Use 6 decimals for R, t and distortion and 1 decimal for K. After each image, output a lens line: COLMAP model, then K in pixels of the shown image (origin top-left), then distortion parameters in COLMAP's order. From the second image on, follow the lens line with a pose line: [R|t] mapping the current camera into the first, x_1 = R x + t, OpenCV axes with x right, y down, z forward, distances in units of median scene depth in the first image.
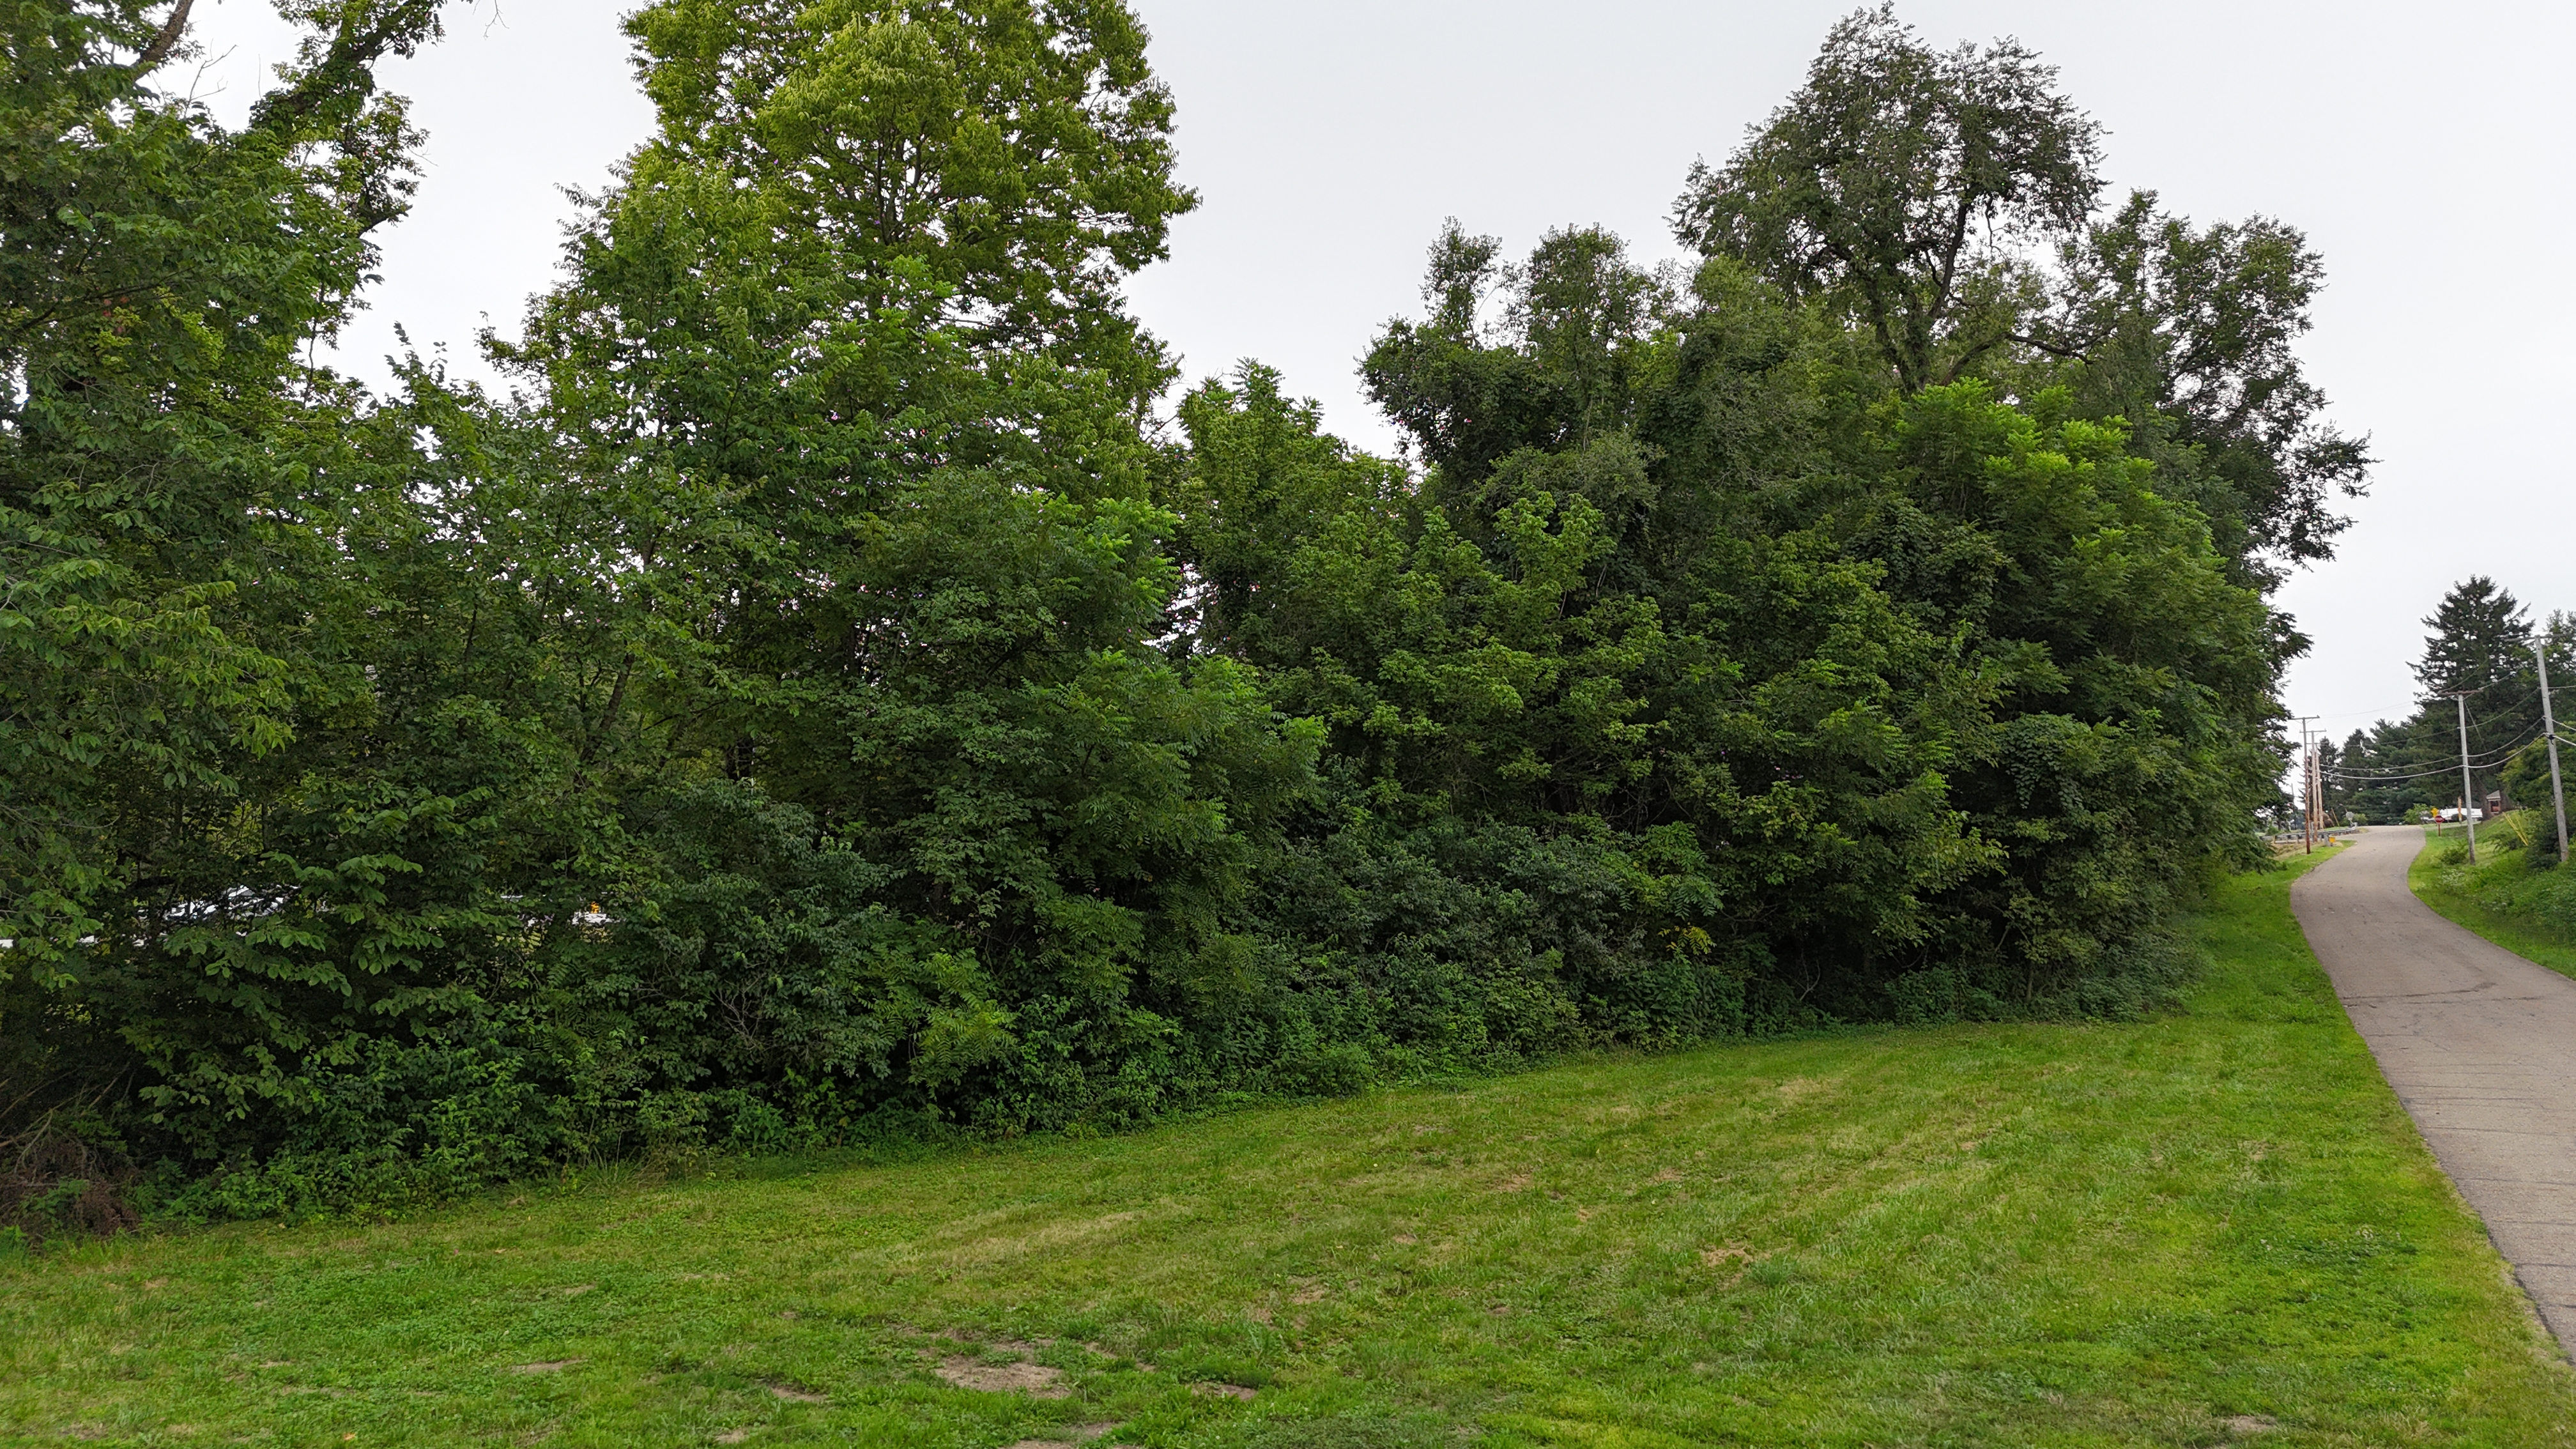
lens RADIAL K [[1883.9, 0, 1282.8], [0, 1883.9, 721.8], [0, 0, 1]] dist [0.058754, -0.049100]
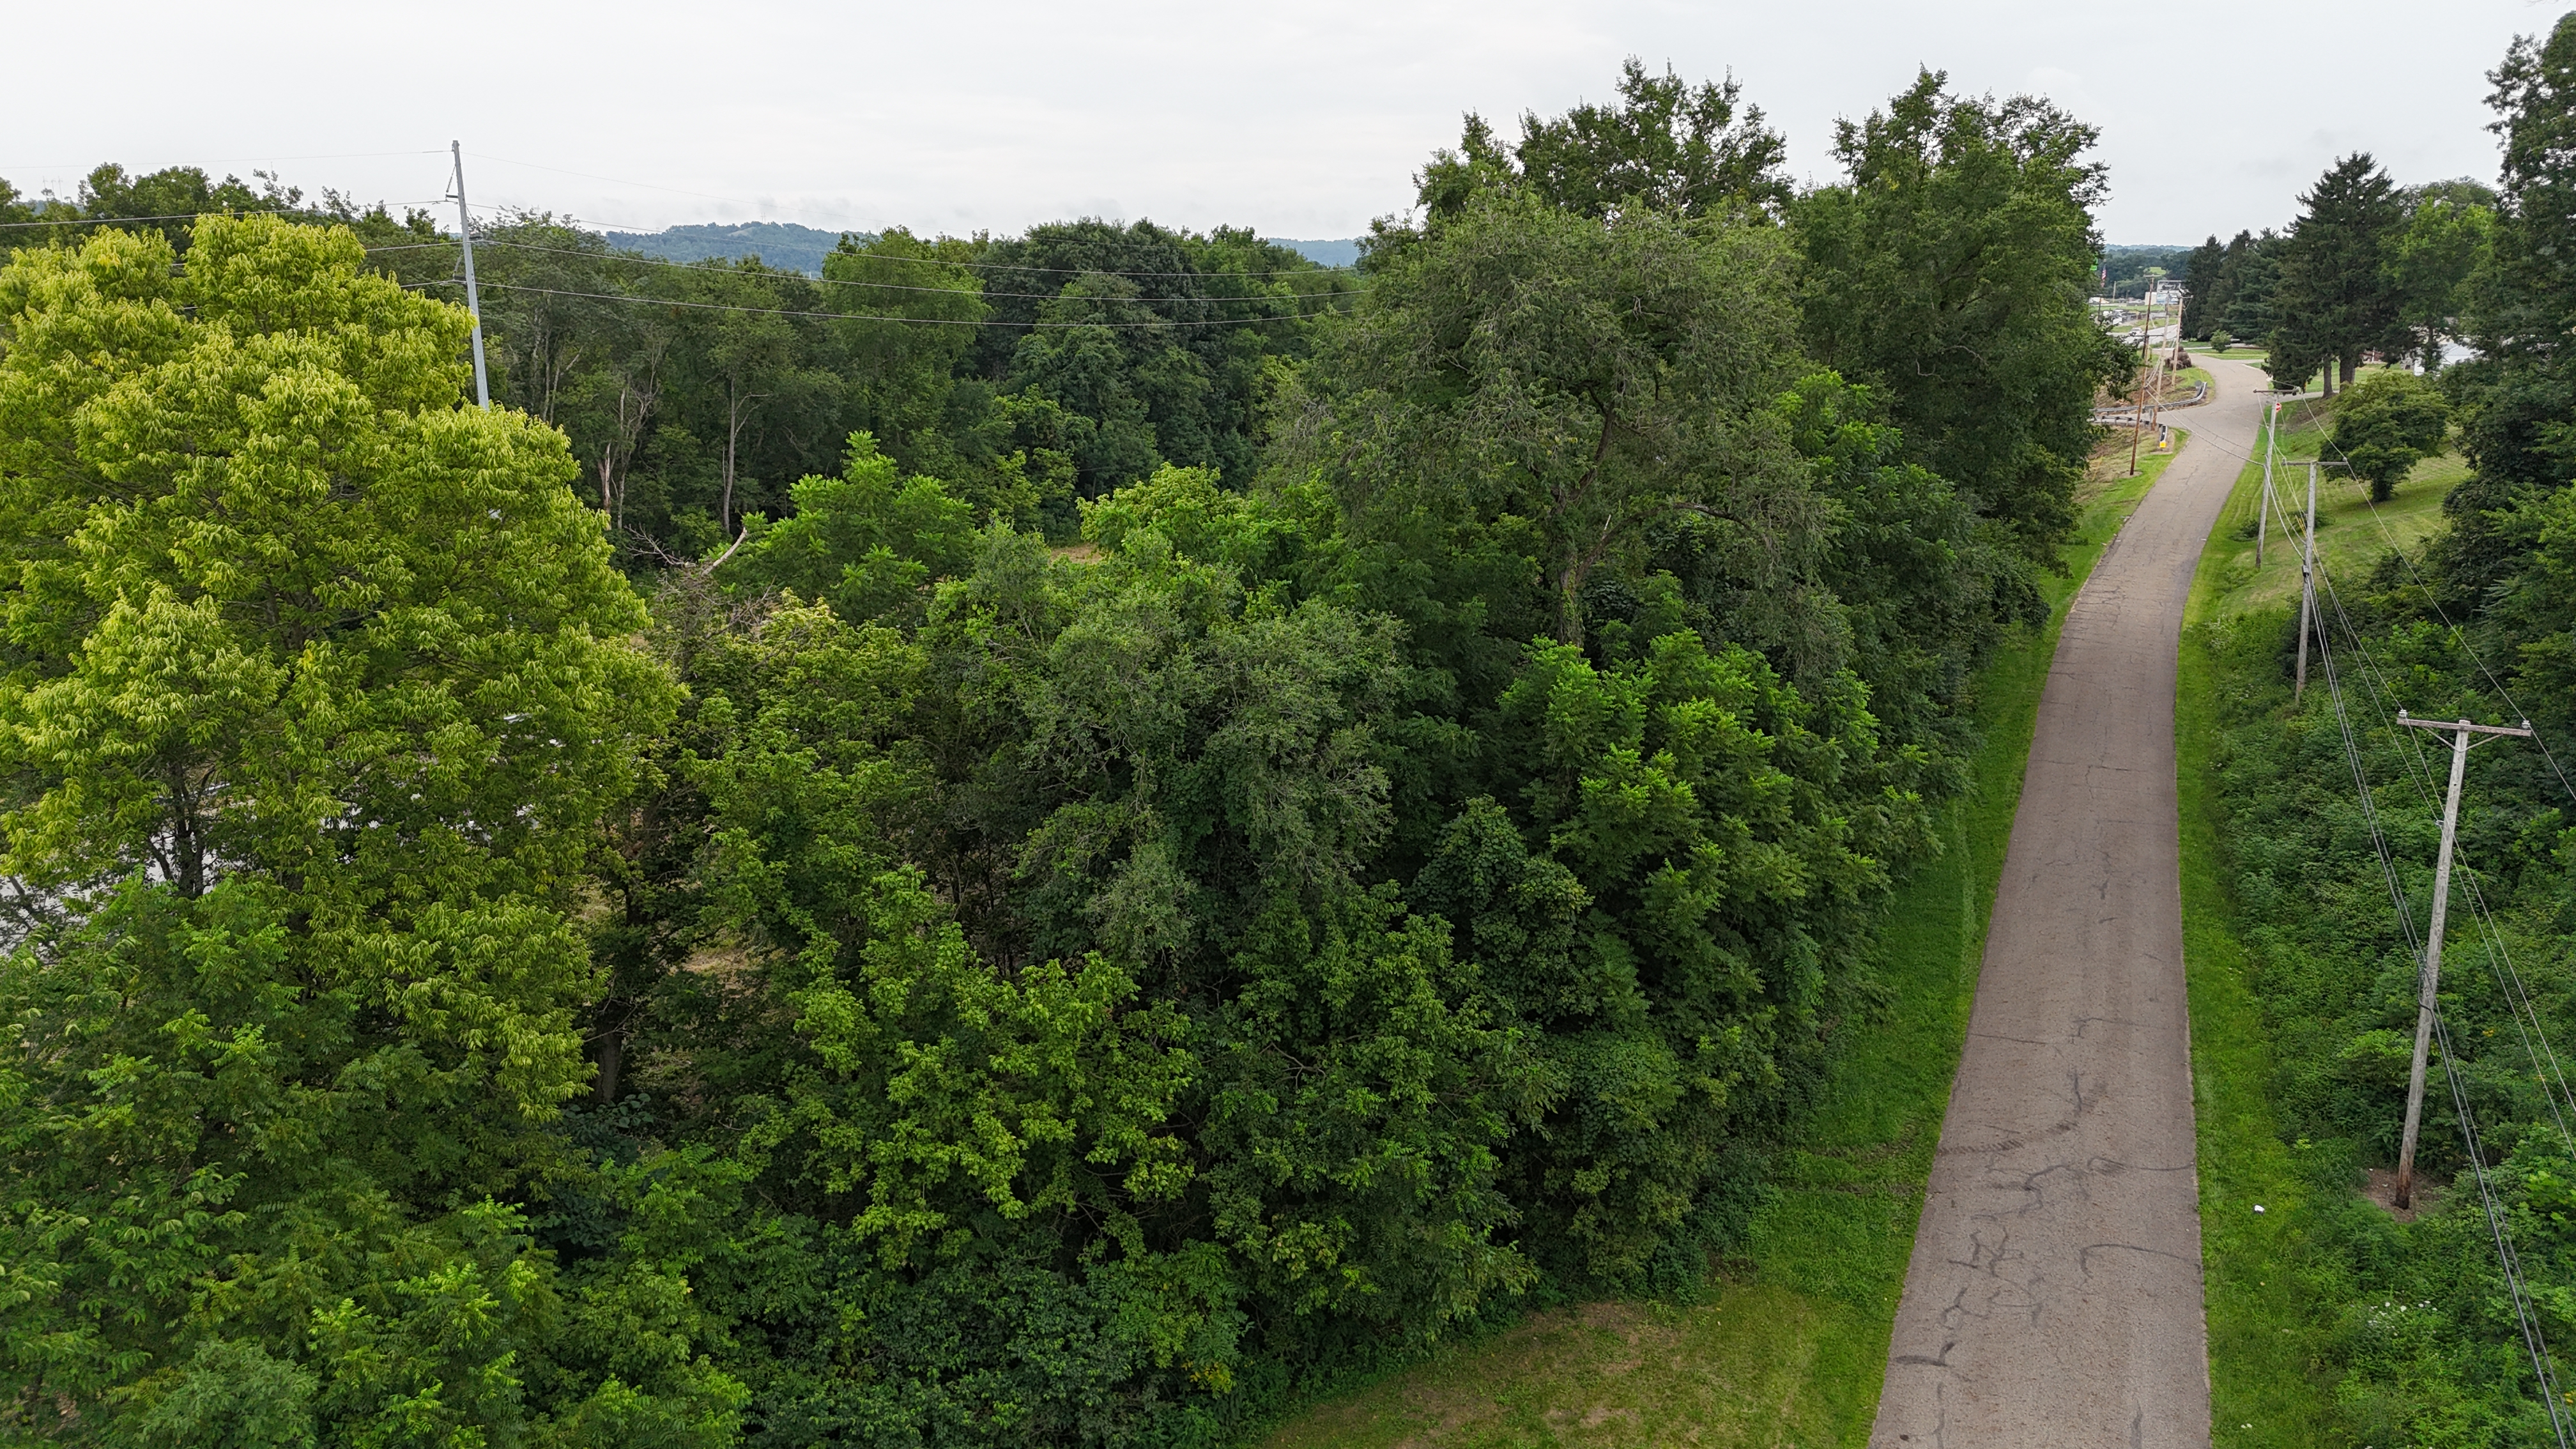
lens RADIAL K [[1883.9, 0, 1290.1], [0, 1883.9, 720.8], [0, 0, 1]] dist [0.058754, -0.049100]
pose [[0.998607, -0.007017, 0.052289, 0.036393], [-0.009127, 0.953192, 0.302228, -0.089541], [-0.051963, -0.302285, 0.951800, 0.027698]]
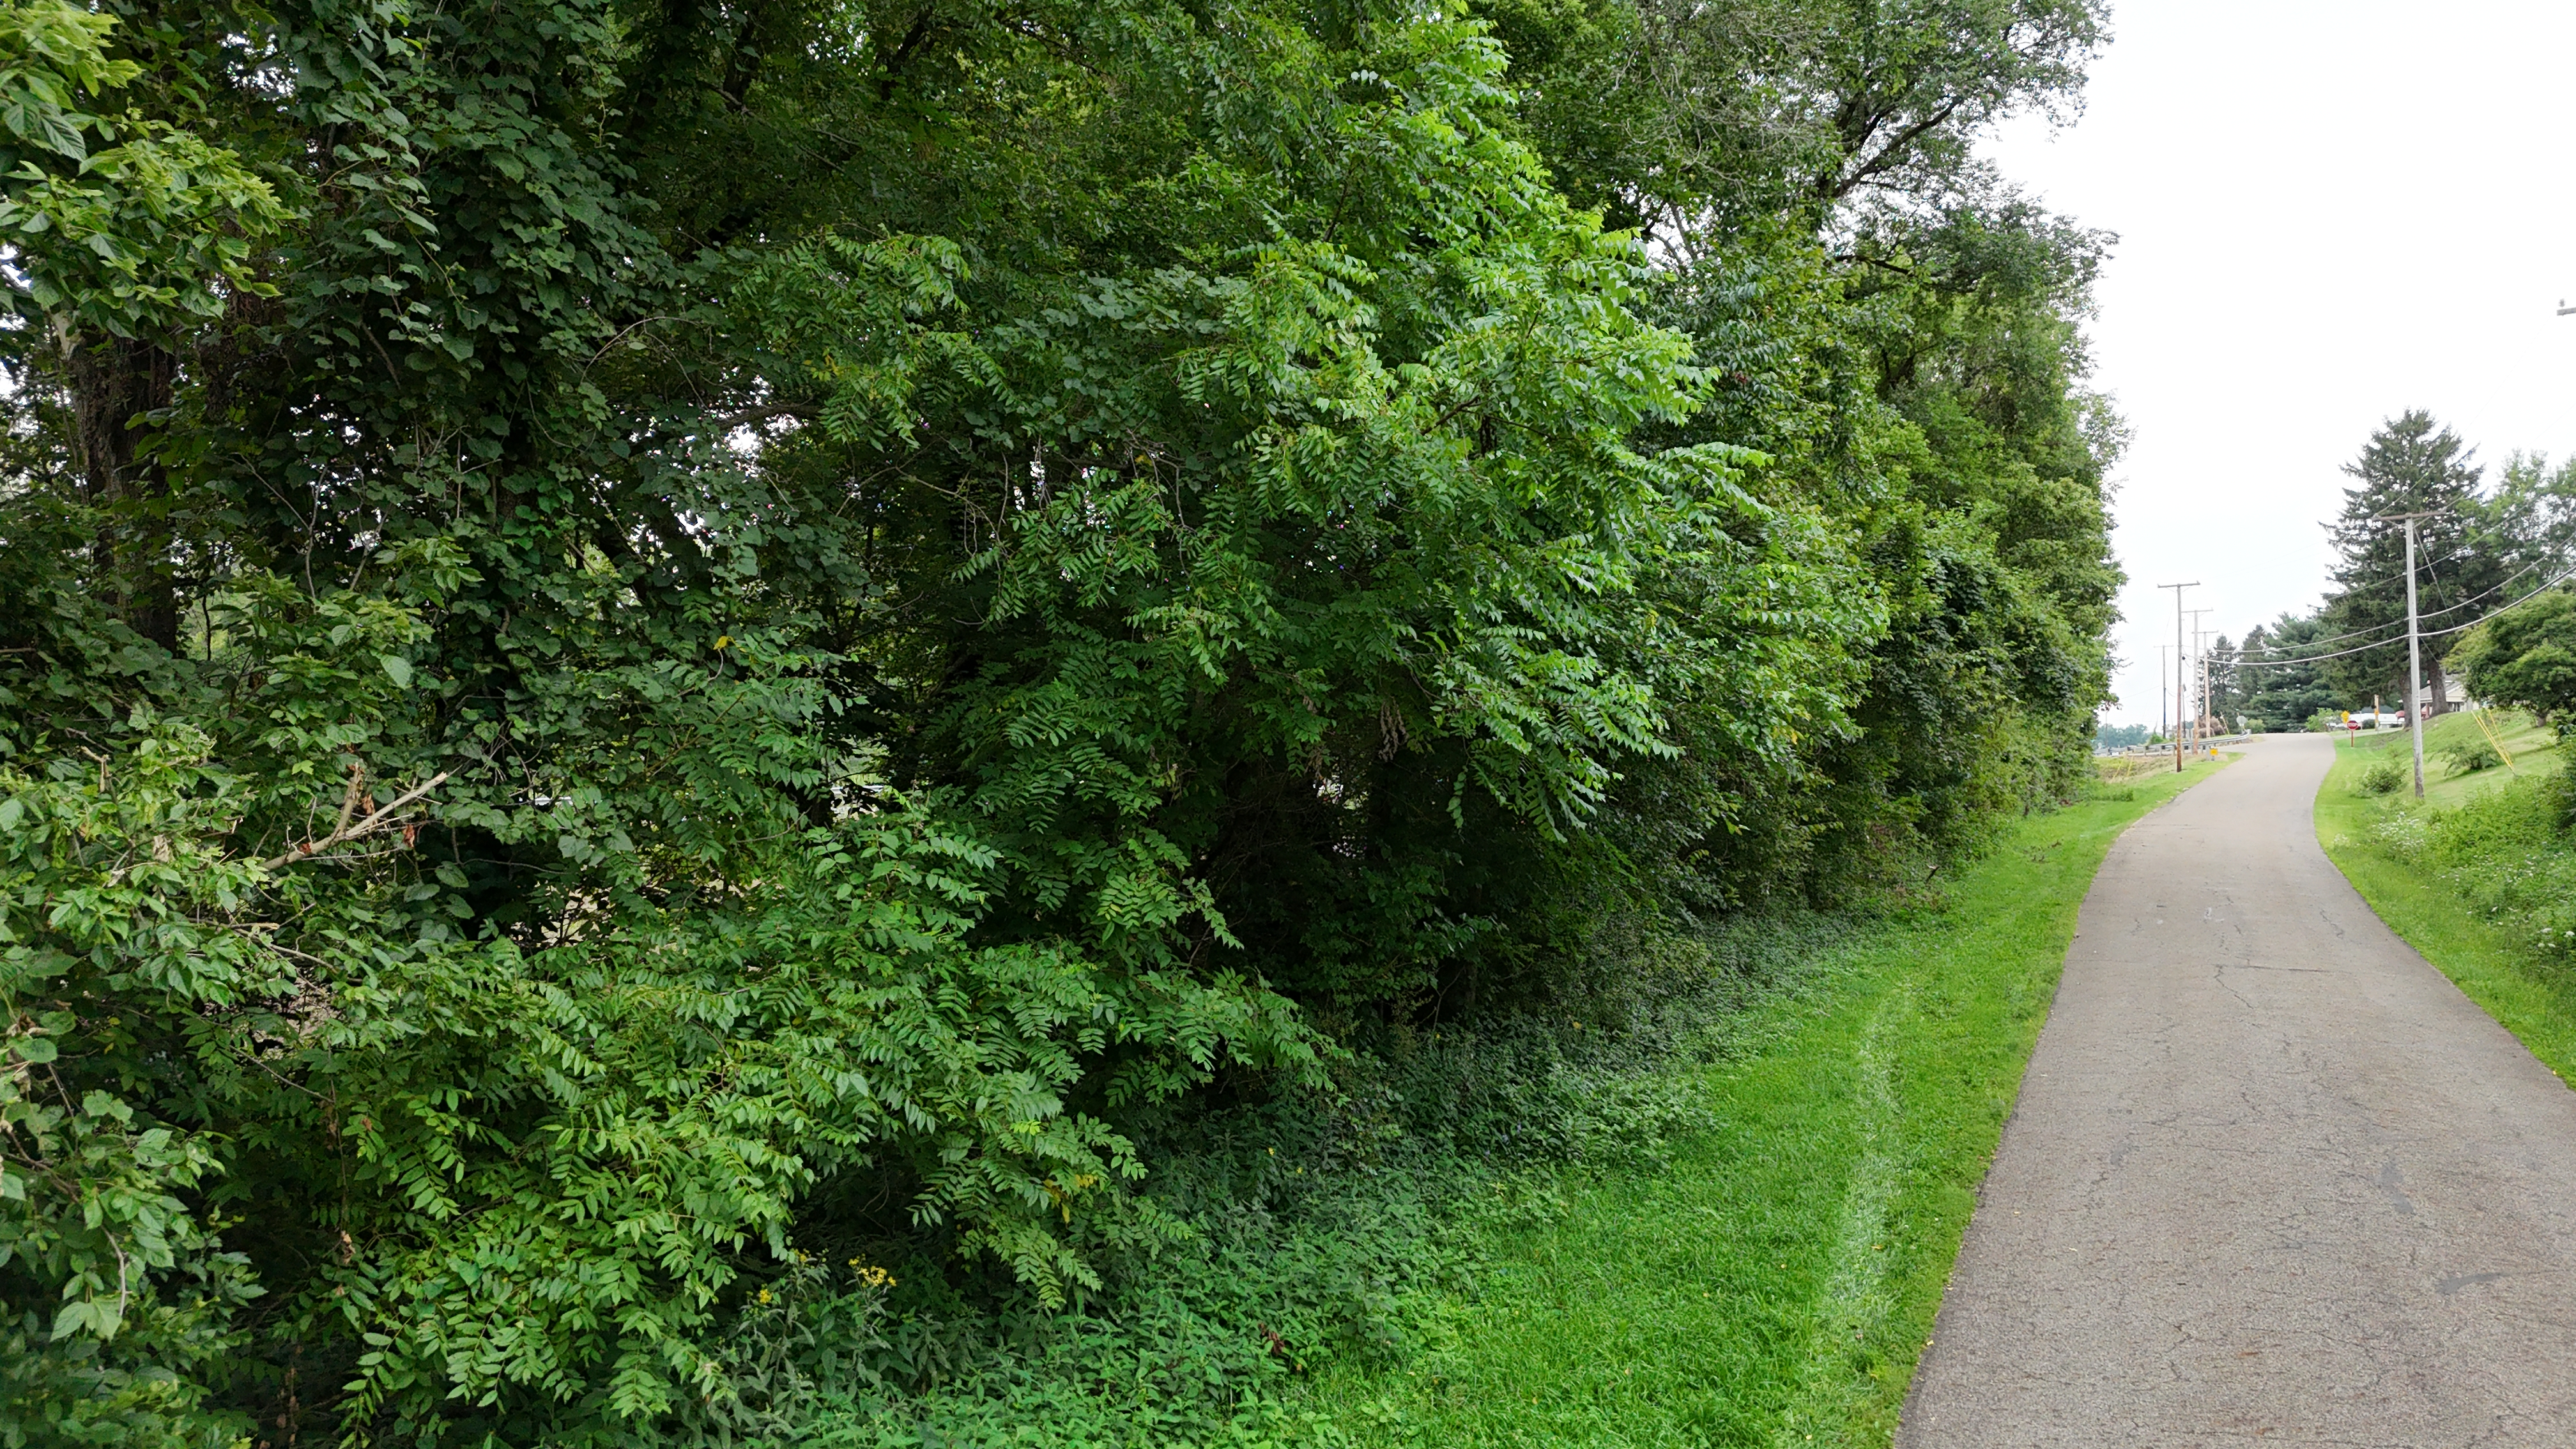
lens RADIAL K [[1883.9, 0, 1286.5], [0, 1883.9, 723.9], [0, 0, 1]] dist [0.058754, -0.049100]
pose [[0.999185, 0.004562, 0.040096, 0.142901], [-0.006622, 0.998657, 0.051389, 0.013749], [-0.039807, -0.051612, 0.997873, 0.246361]]
